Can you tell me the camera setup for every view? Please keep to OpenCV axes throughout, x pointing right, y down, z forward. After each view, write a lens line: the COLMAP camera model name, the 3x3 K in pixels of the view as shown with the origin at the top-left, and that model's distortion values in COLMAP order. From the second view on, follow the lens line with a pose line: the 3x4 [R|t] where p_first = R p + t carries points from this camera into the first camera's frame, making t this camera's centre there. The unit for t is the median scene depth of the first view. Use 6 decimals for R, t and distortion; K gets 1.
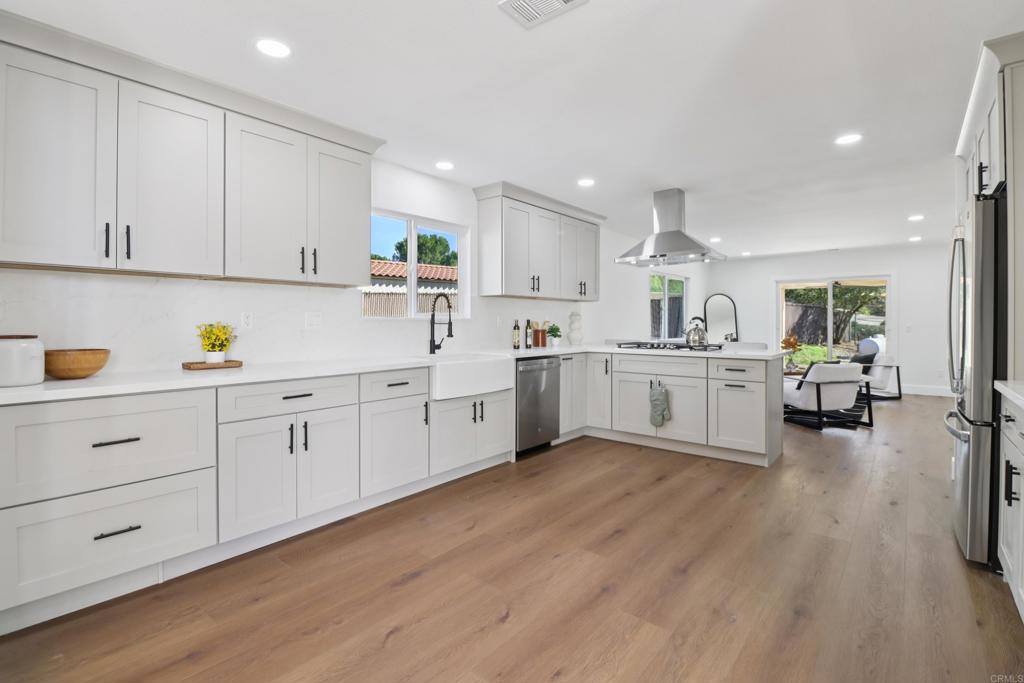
lens RADIAL K [[475.9, 0, 514.5], [0, 475.9, 323.0], [0, 0, 1]] dist [0.000221, -0.012649]
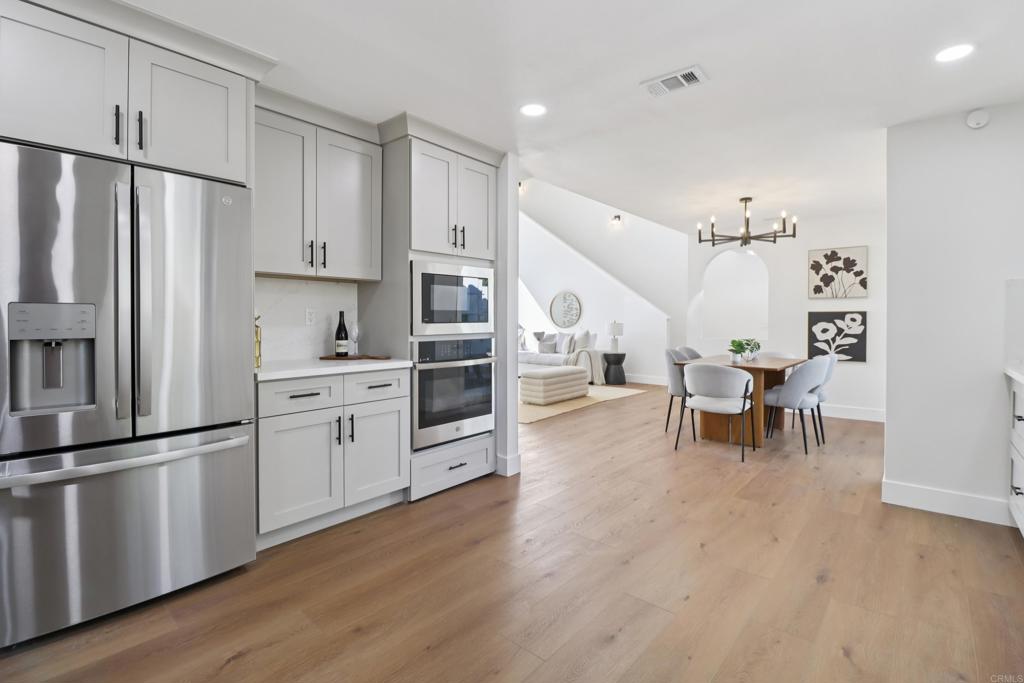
lens RADIAL K [[475.9, 0, 514.5], [0, 475.9, 323.0], [0, 0, 1]] dist [0.000221, -0.012649]
pose [[-0.999810, -0.005385, 0.018722, 0.221970], [-0.005235, 0.999954, 0.008081, -0.001747], [-0.018765, 0.007981, -0.999792, 1.075159]]
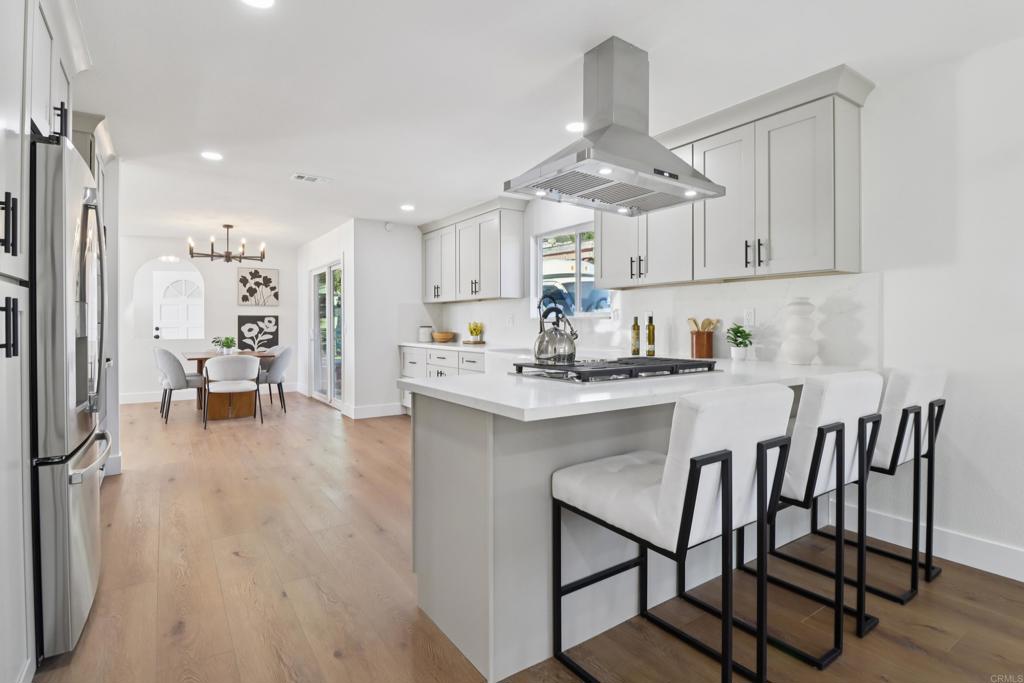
lens RADIAL K [[505.2, 0, 514.7], [0, 505.2, 326.3], [0, 0, 1]] dist [0.000080, -0.000118]
pose [[-0.266871, 0.002840, -0.963728, 0.967122], [-0.002177, 0.999991, 0.003549, 0.004433], [0.963730, 0.003045, -0.266862, 1.172929]]
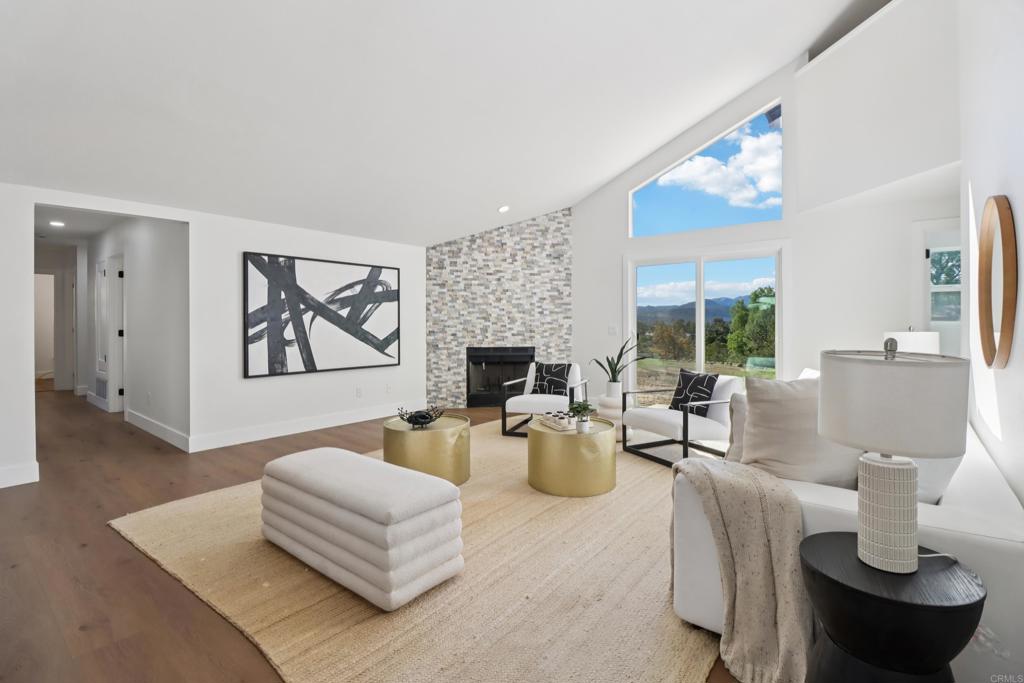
lens RADIAL K [[475.9, 0, 514.5], [0, 475.9, 323.0], [0, 0, 1]] dist [0.000221, -0.012649]
pose [[-0.011525, -0.006319, 0.999914, -0.492457], [0.001930, 0.999978, 0.006341, -0.010238], [-0.999932, 0.002003, -0.011512, -0.835427]]
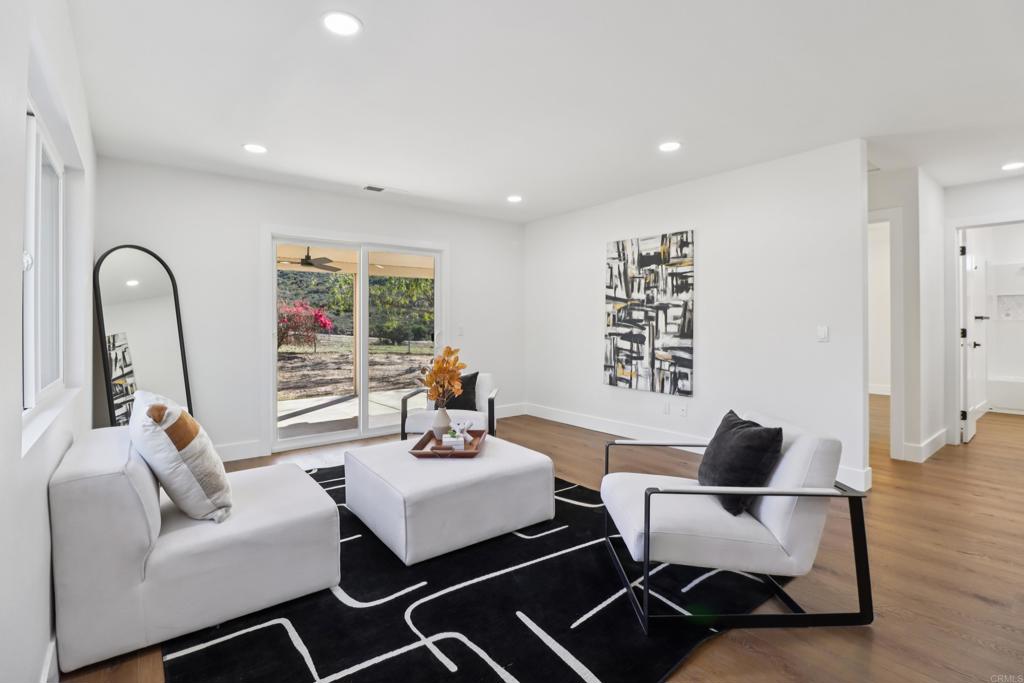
lens RADIAL K [[475.9, 0, 514.5], [0, 475.9, 323.0], [0, 0, 1]] dist [0.000221, -0.012649]
pose [[0.211346, -0.004442, 0.977401, 0.310766], [0.004835, 0.999982, 0.003499, -0.002802], [-0.977399, 0.003986, 0.211364, 1.487763]]
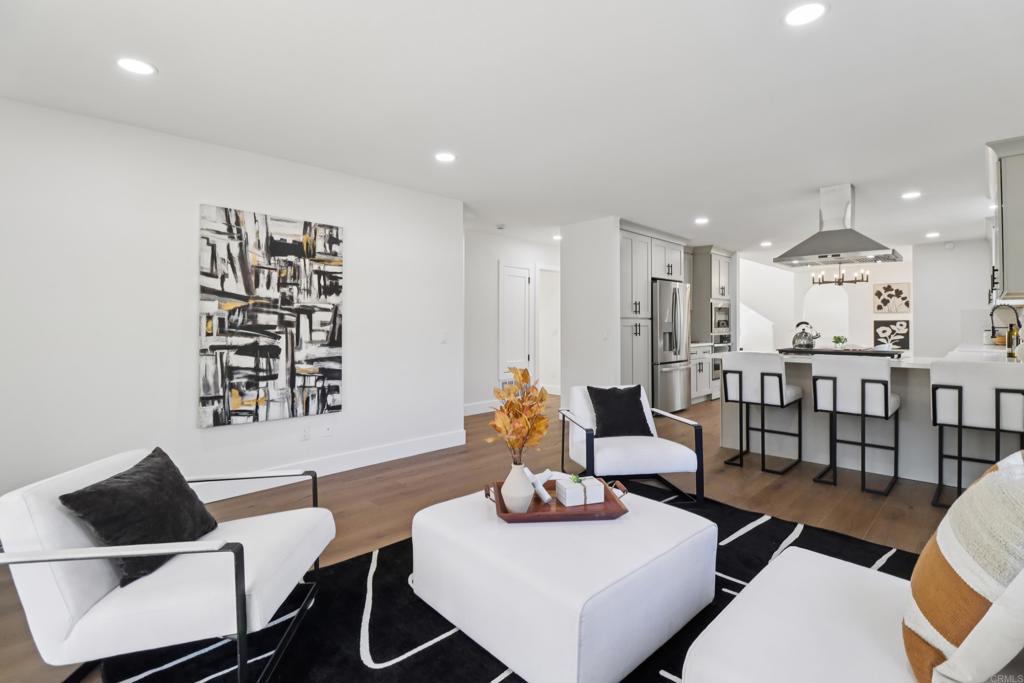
lens RADIAL K [[475.9, 0, 514.5], [0, 475.9, 323.0], [0, 0, 1]] dist [0.000221, -0.012649]
pose [[-0.995516, -0.000996, 0.094591, 0.981158], [-0.001196, 0.999997, -0.002057, -0.008715], [-0.094589, -0.002161, -0.995514, 2.240995]]
